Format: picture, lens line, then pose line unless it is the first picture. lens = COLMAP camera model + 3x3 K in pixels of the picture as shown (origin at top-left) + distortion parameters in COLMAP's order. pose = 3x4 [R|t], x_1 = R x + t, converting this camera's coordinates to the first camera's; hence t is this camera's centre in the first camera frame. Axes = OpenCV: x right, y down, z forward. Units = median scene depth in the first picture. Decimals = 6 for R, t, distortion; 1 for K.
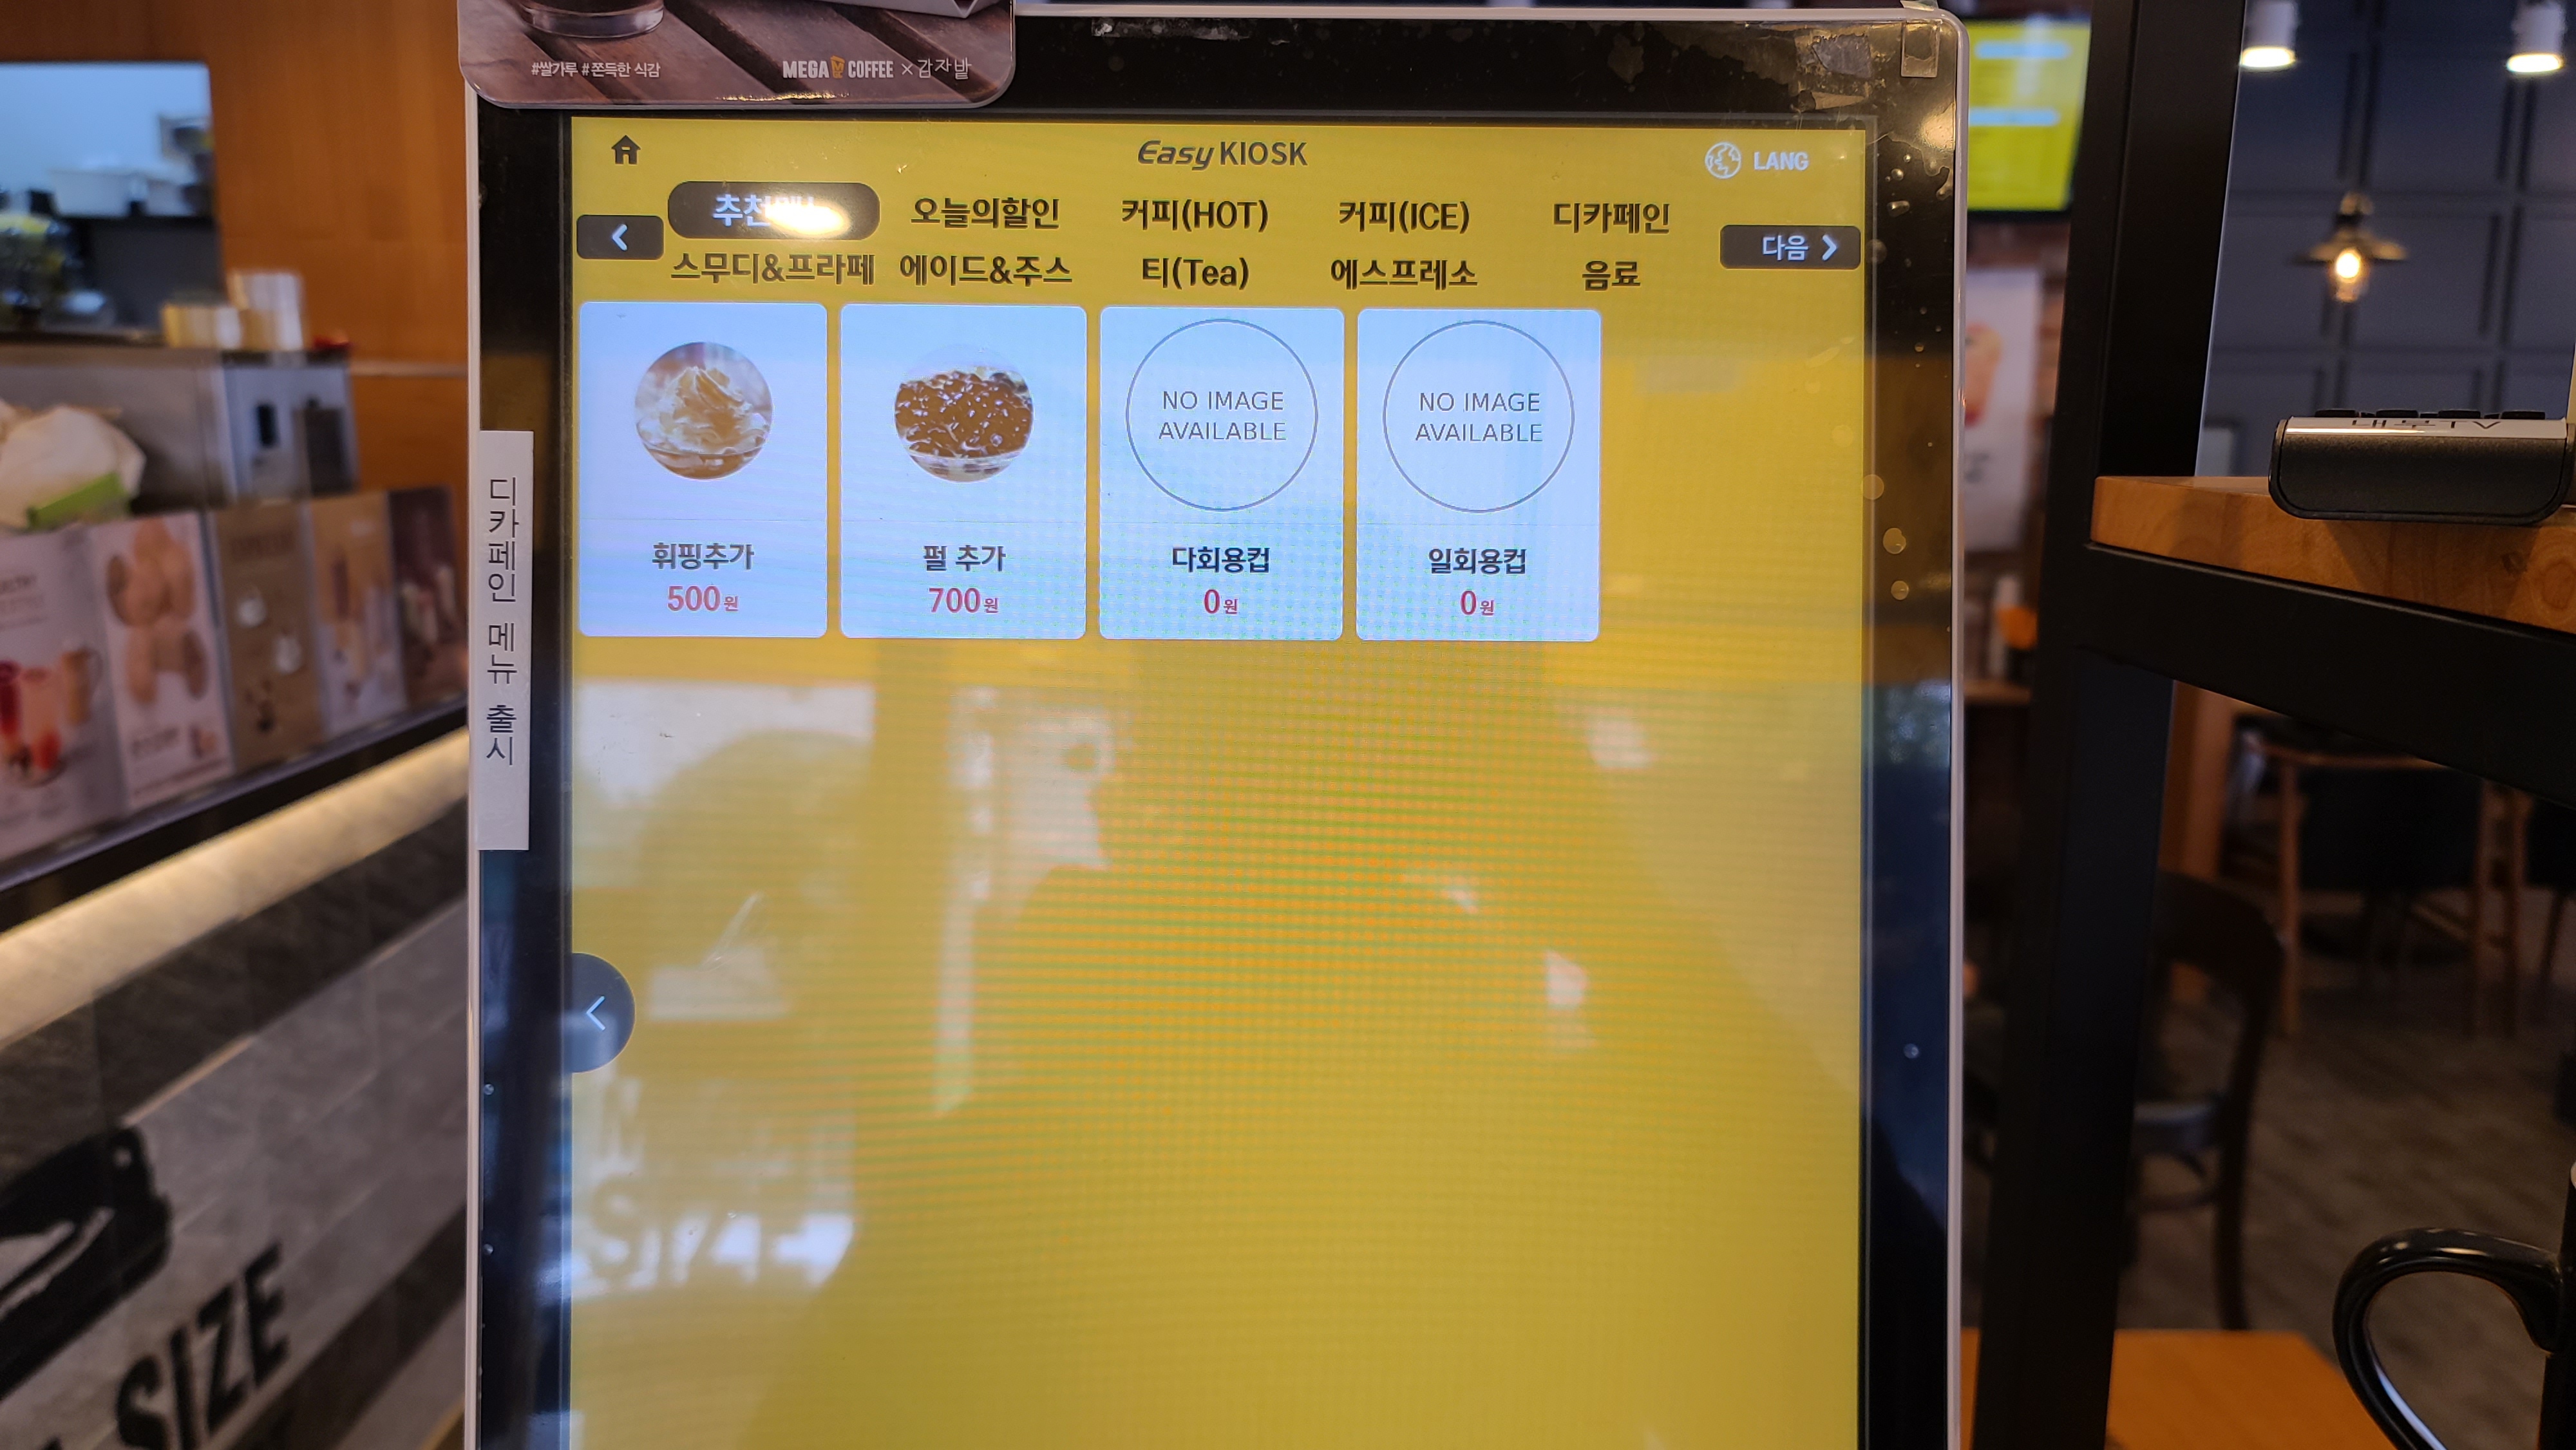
lens RADIAL K [[1909.6, 0, 1293.2], [0, 1909.6, 741.7], [0, 0, 1]] dist [0.039203, -0.080808]
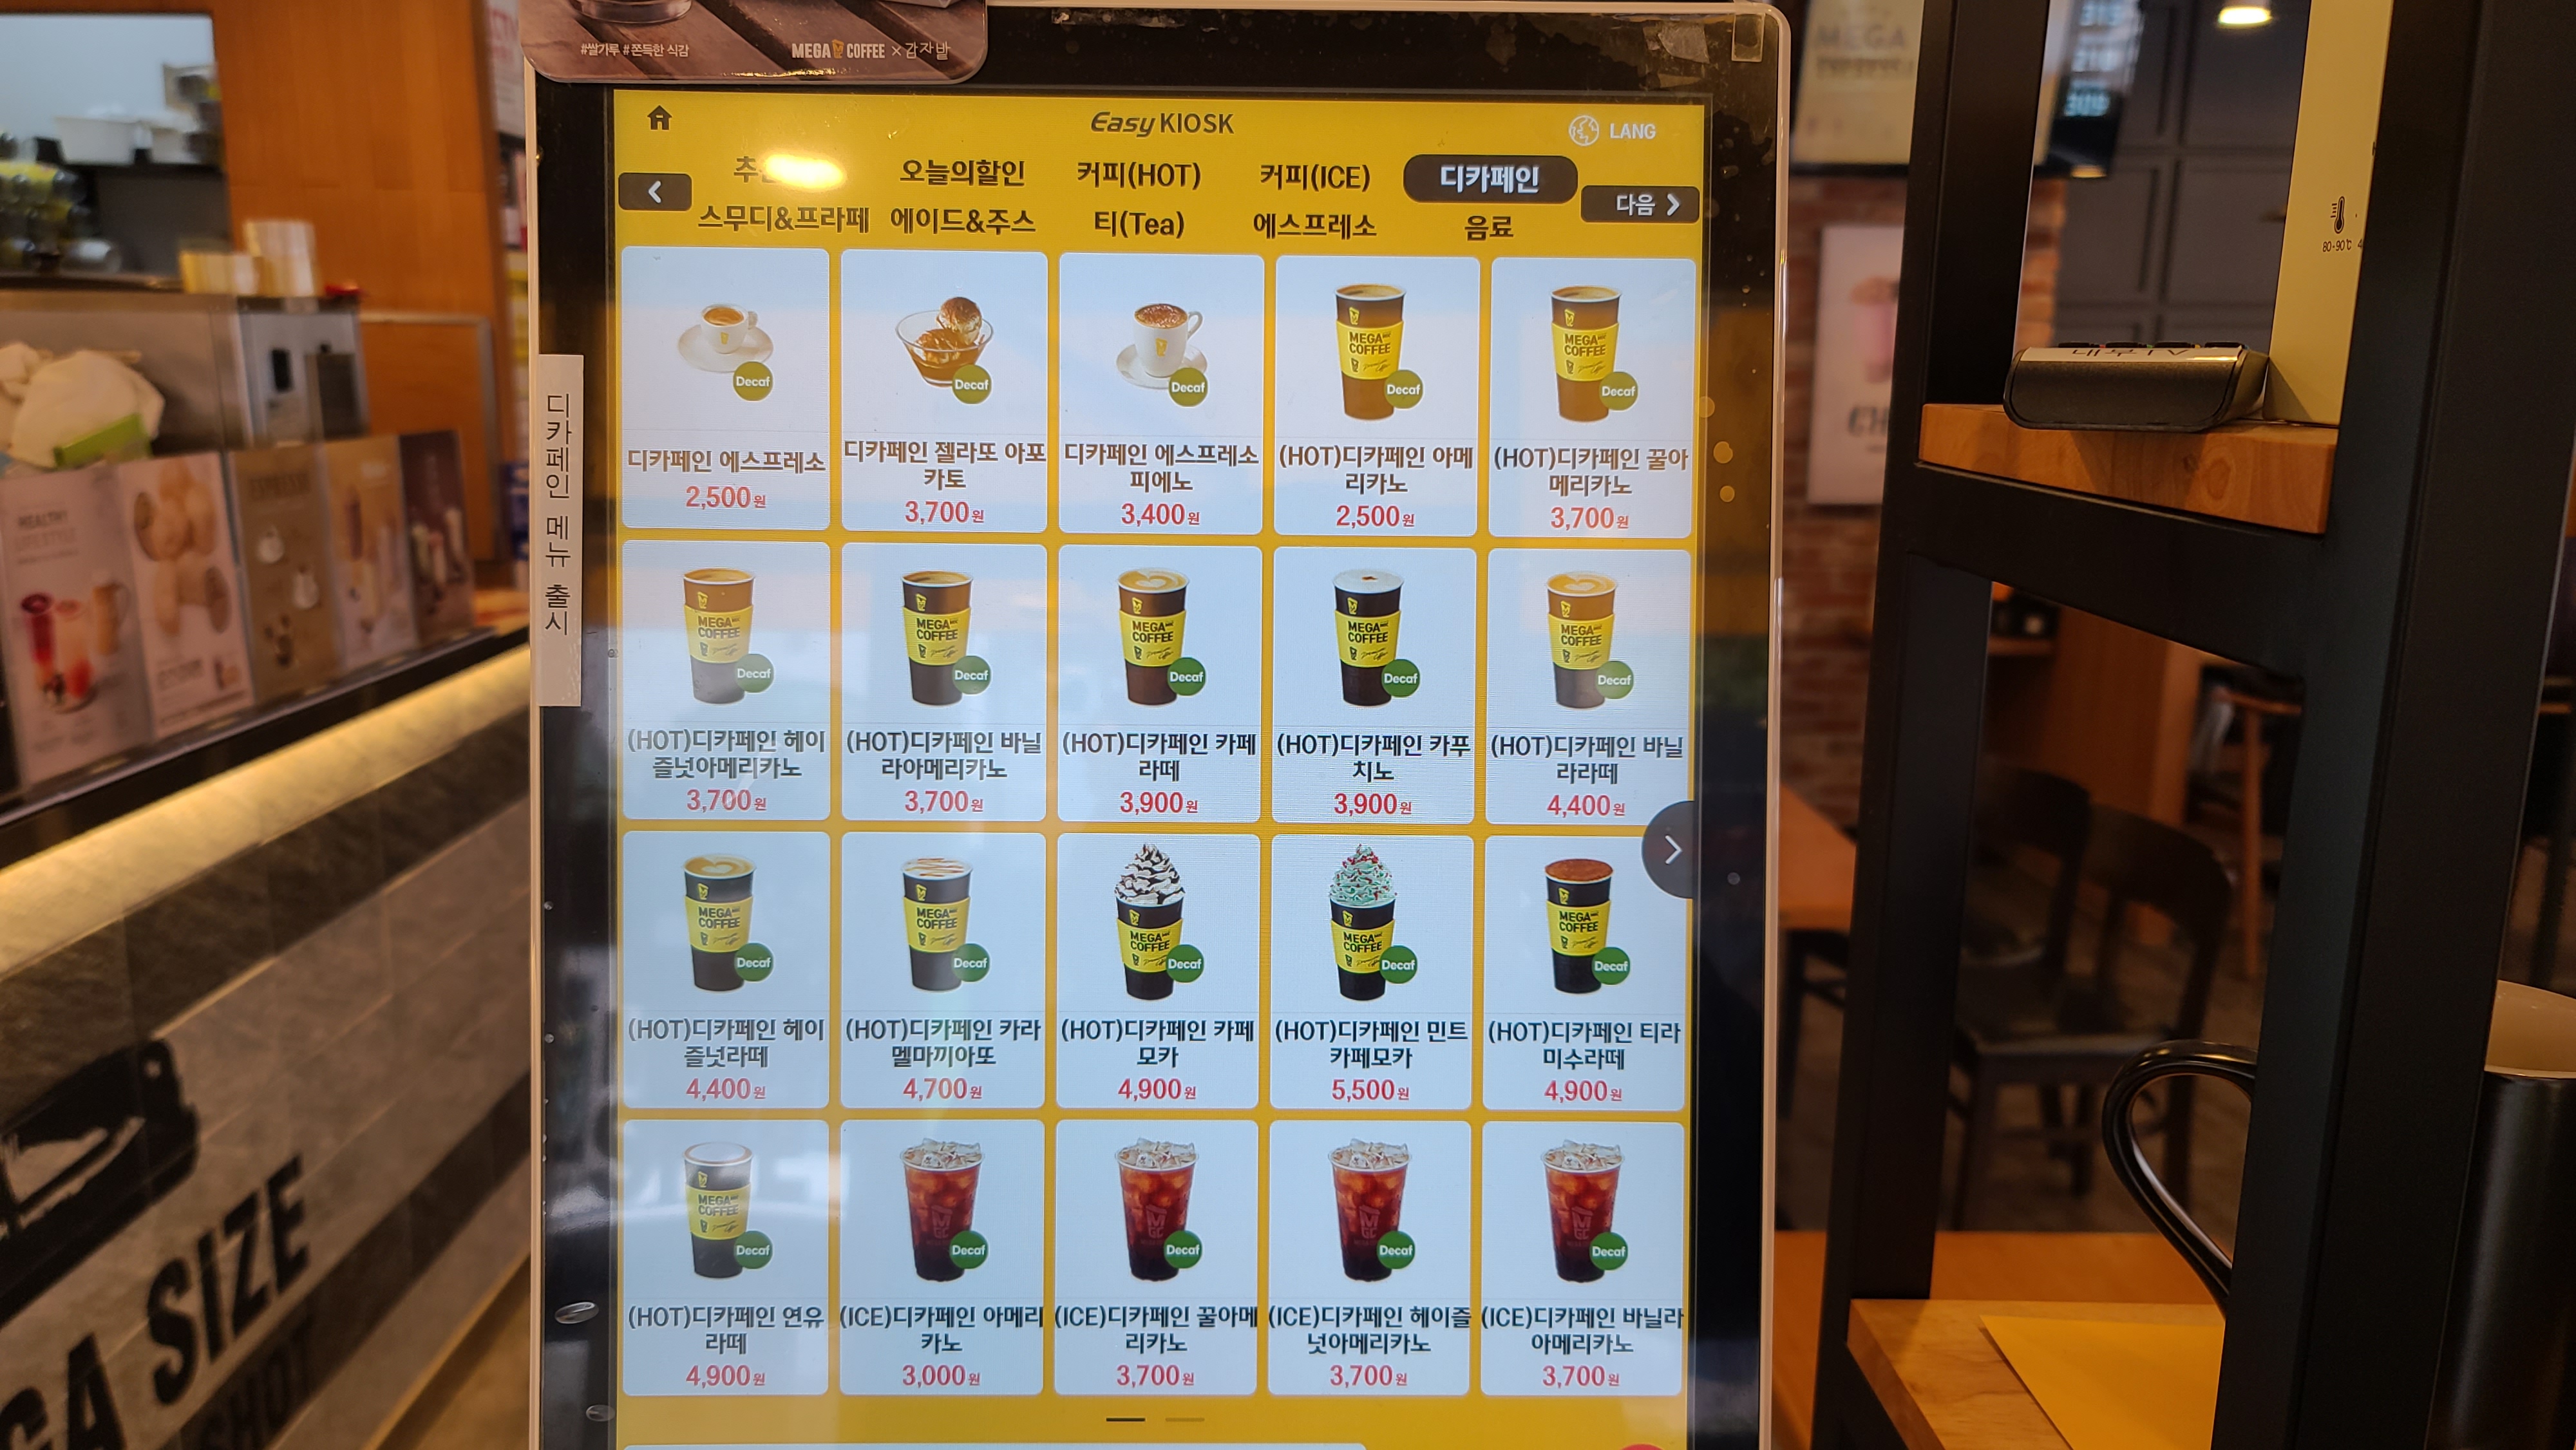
lens RADIAL K [[1909.6, 0, 1297.9], [0, 1909.6, 740.2], [0, 0, 1]] dist [0.039203, -0.080808]
pose [[0.999985, 0.003781, 0.003994, 0.043533], [-0.003868, 0.999752, 0.021953, 0.048705], [-0.003910, -0.021968, 0.999751, -0.195358]]
